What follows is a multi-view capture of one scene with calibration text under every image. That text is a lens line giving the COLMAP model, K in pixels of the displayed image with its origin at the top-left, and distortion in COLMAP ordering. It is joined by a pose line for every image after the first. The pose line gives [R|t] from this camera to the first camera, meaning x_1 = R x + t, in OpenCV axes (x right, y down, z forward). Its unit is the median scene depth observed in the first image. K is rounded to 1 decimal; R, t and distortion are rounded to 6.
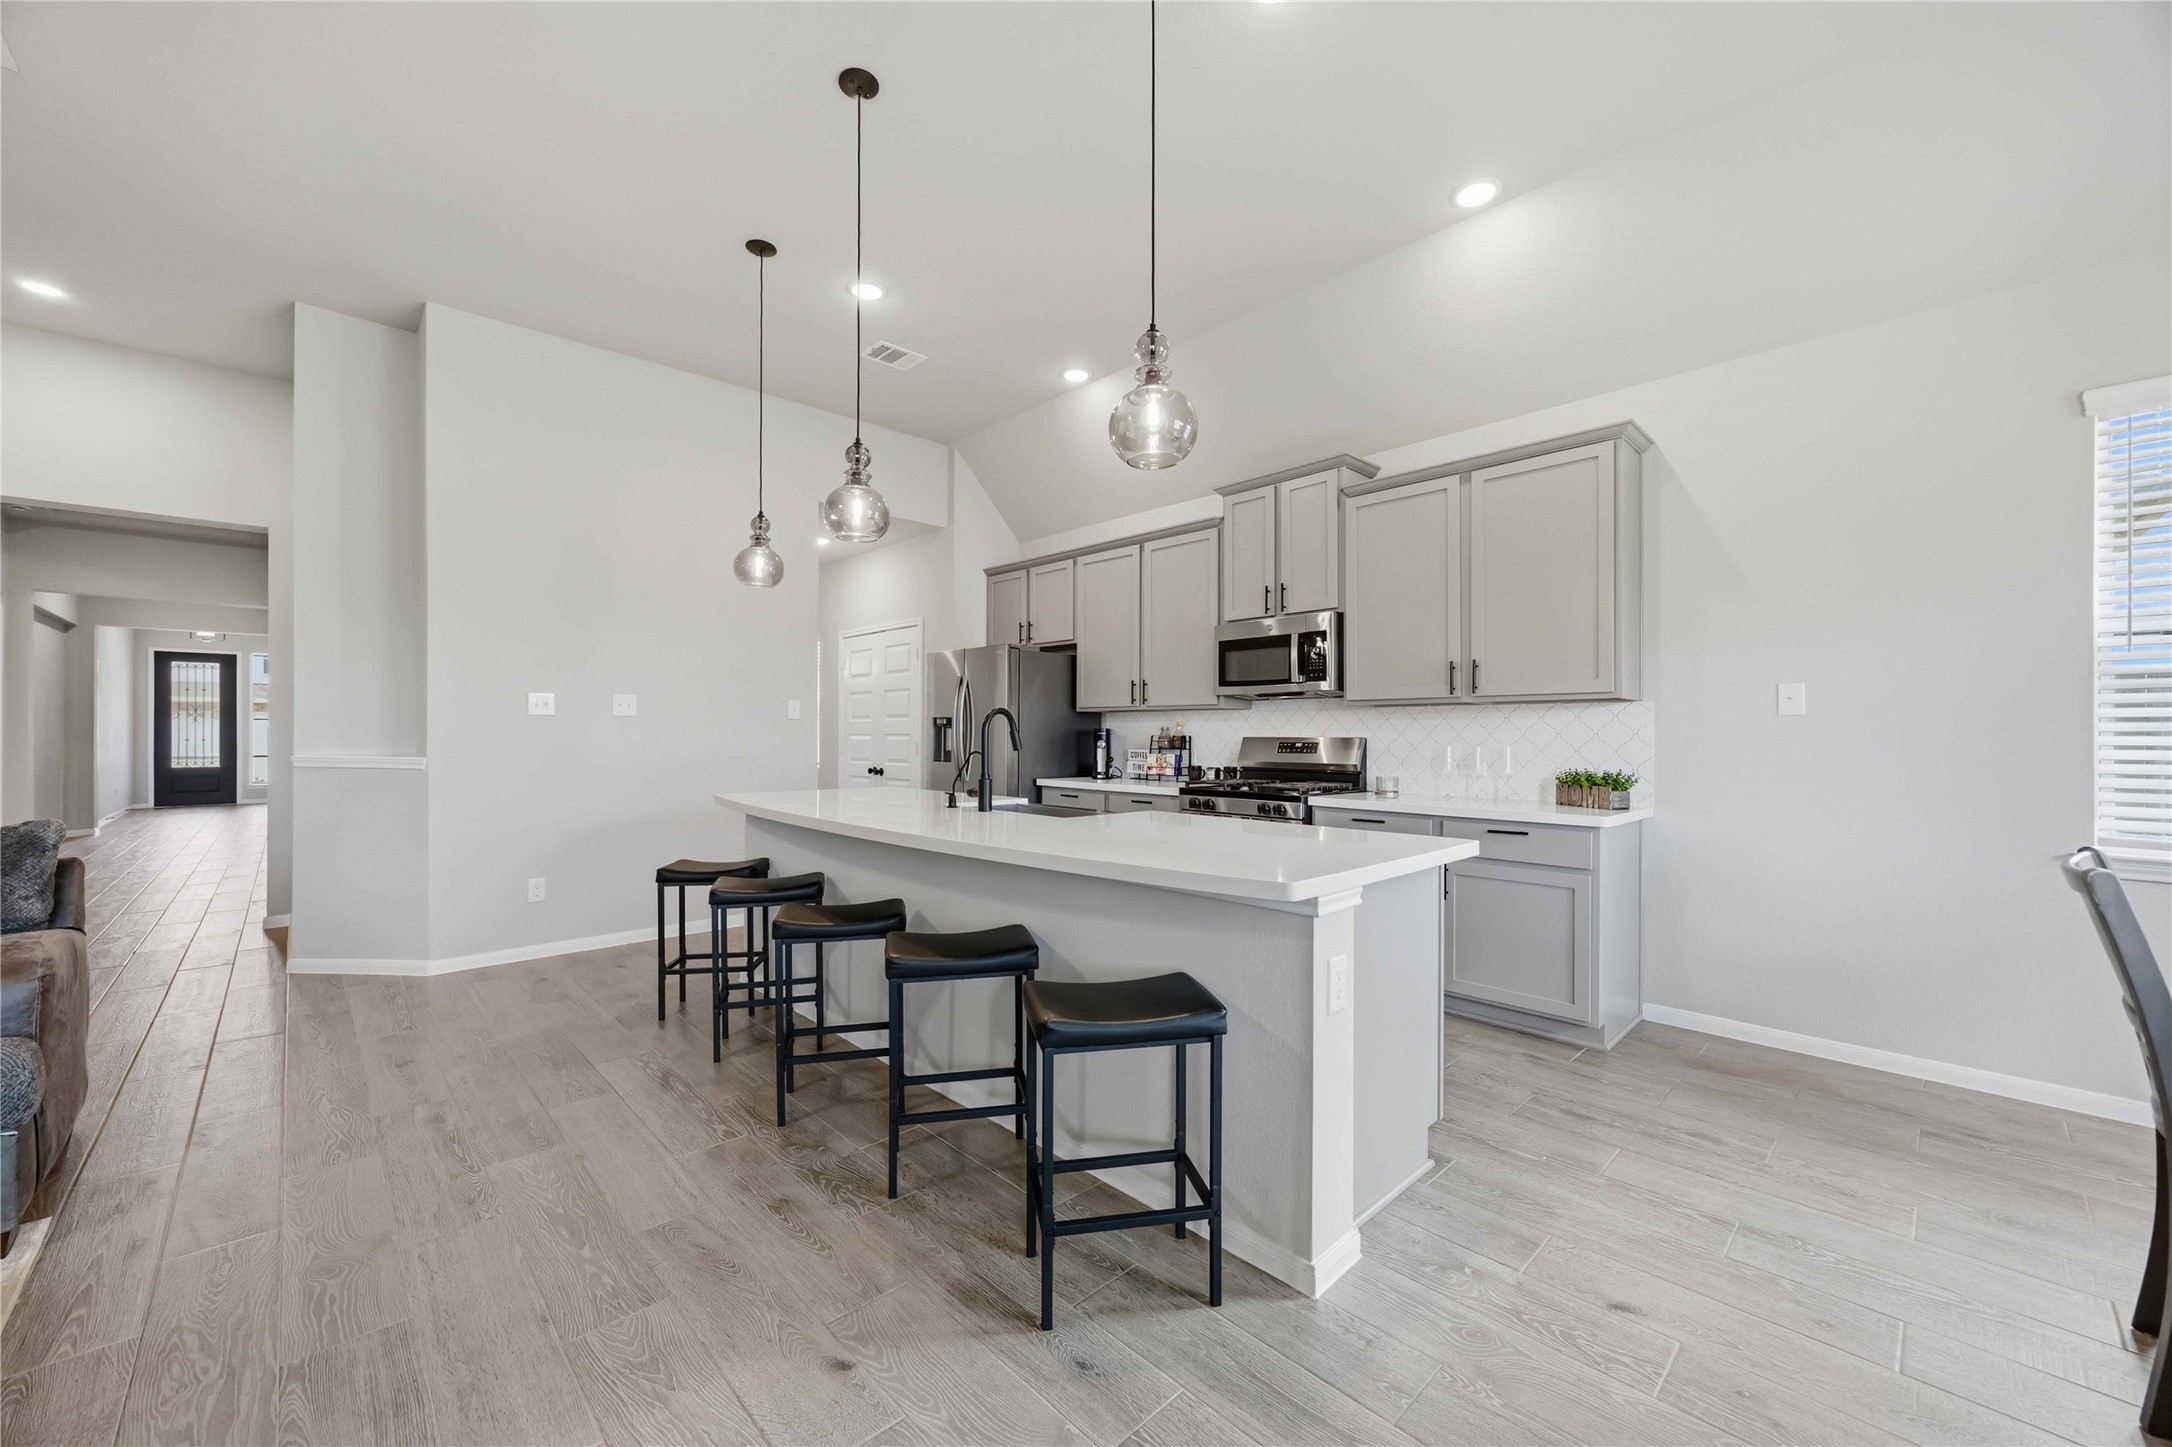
lens RADIAL K [[827.3, 0, 1086.6], [0, 827.3, 731.3], [0, 0, 1]] dist [-0.001677, 0.000579]
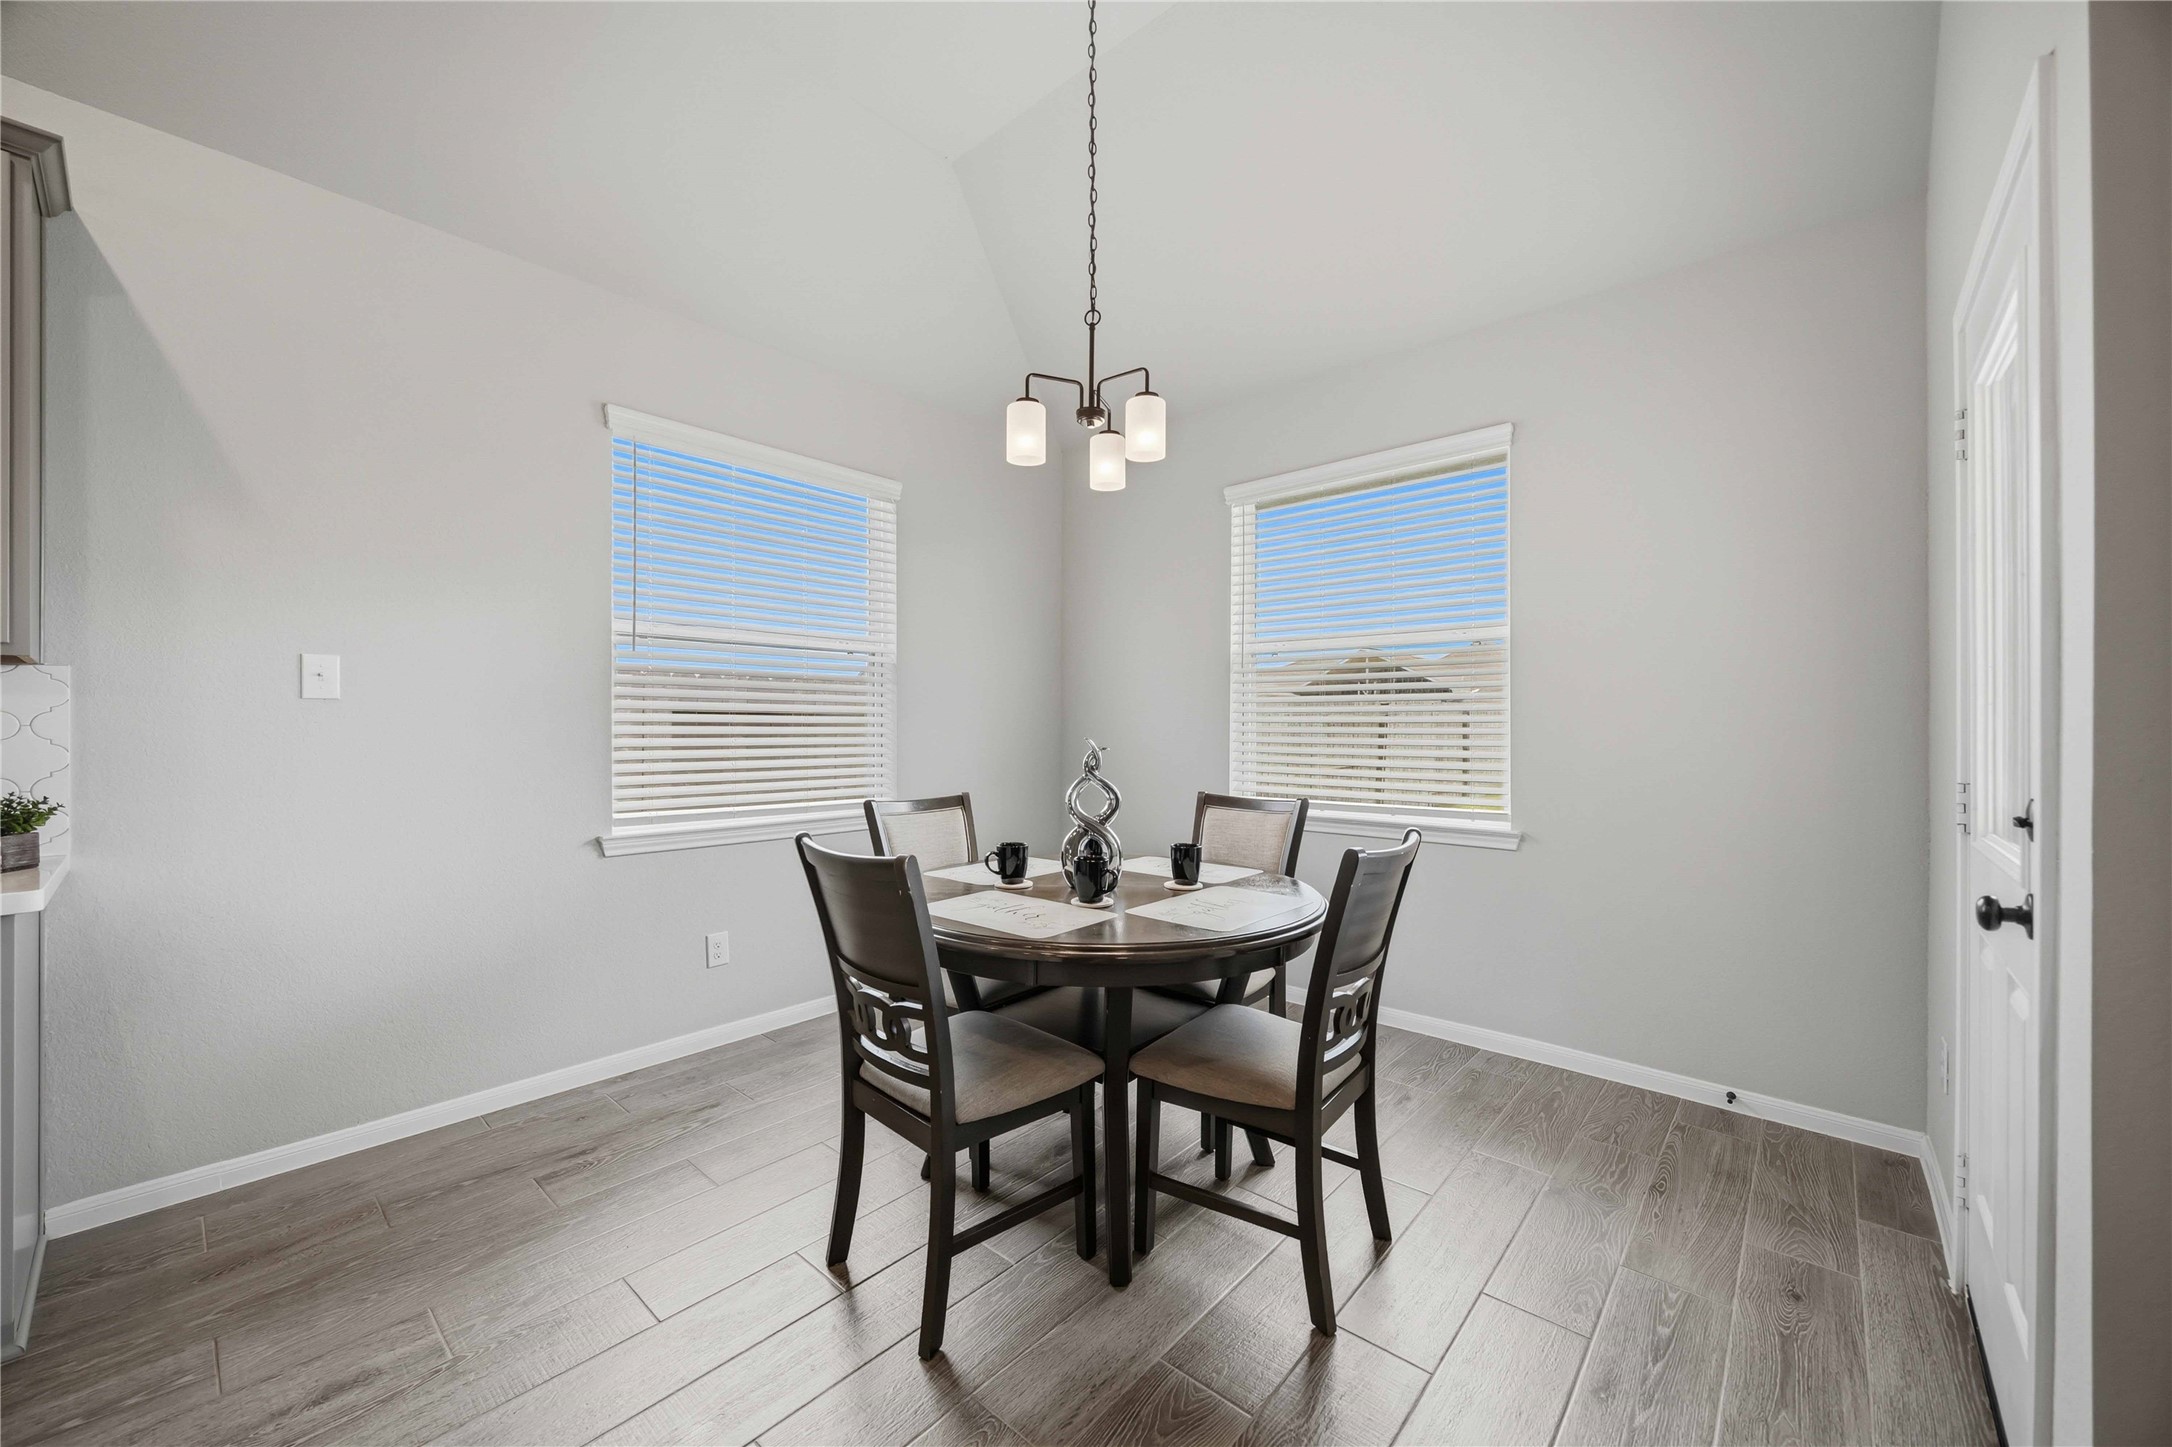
lens RADIAL K [[827.3, 0, 1076.4], [0, 827.3, 724.2], [0, 0, 1]] dist [-0.001677, 0.000579]
pose [[-0.070821, 0.000281, 0.997489, 0.096021], [-0.002419, 0.999997, -0.000454, 0.002216], [-0.997486, -0.002446, -0.070820, 0.467539]]
